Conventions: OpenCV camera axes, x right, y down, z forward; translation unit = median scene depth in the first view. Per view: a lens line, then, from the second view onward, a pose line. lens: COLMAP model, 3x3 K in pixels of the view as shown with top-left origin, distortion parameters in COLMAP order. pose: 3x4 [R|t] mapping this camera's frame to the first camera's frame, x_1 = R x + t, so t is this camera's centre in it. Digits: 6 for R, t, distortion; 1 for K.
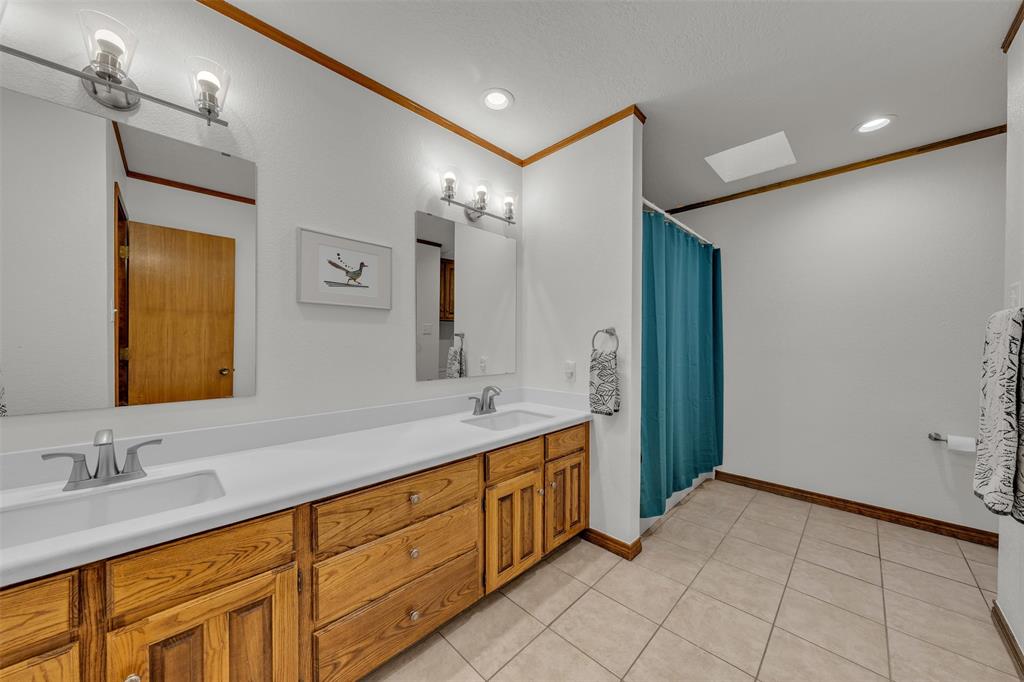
lens RADIAL K [[356.1, 0, 512.0], [0, 356.1, 341.0], [0, 0, 1]] dist [0.000261, 0.000037]
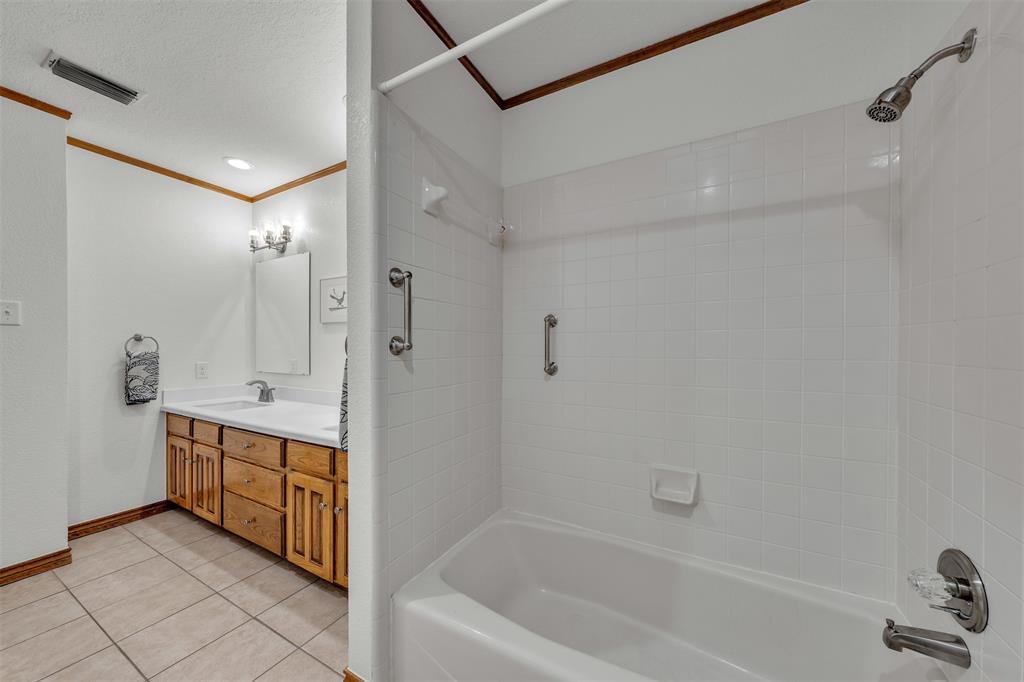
lens RADIAL K [[356.1, 0, 512.0], [0, 356.1, 341.0], [0, 0, 1]] dist [0.000261, 0.000037]
pose [[0.280457, -0.014700, -0.959754, 1.215009], [0.001511, 0.999888, -0.014873, 0.004346], [0.959866, 0.002721, 0.280447, 1.307302]]
